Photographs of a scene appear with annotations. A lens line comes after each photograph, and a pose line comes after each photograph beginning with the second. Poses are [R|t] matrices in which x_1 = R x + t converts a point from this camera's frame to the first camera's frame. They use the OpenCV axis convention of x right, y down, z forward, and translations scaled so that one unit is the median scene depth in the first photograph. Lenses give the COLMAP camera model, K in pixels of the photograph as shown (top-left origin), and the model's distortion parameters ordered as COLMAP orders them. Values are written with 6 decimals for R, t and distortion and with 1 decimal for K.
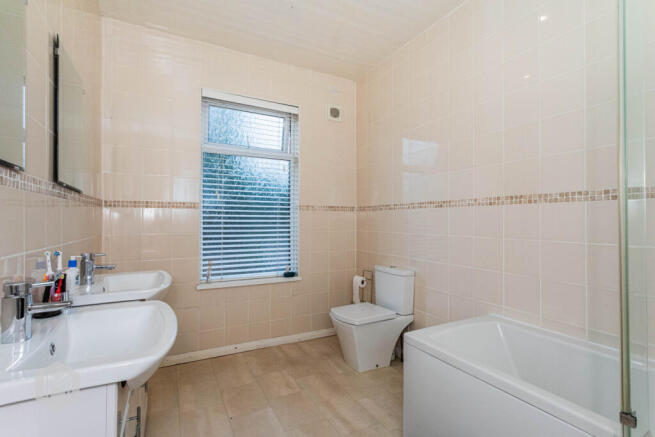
lens RADIAL K [[315.2, 0, 330.0], [0, 315.2, 219.4], [0, 0, 1]] dist [-0.004327, 0.004365]
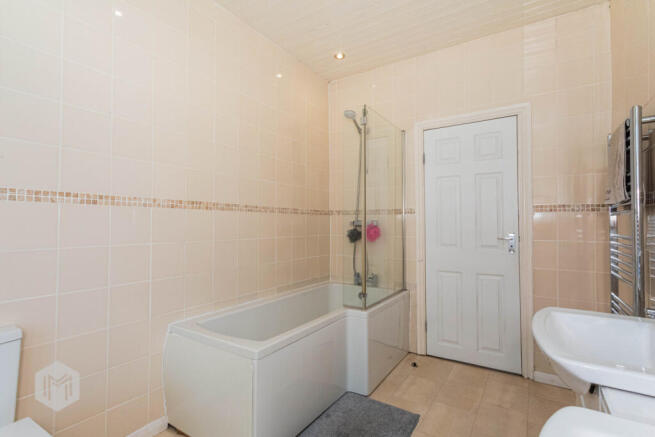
lens RADIAL K [[315.2, 0, 329.7], [0, 315.2, 219.0], [0, 0, 1]] dist [-0.004327, 0.004365]
pose [[-0.495754, 0.009779, 0.868408, -0.546880], [-0.007730, 0.999847, -0.015672, -0.001314], [-0.868429, -0.014482, -0.495602, 1.061384]]
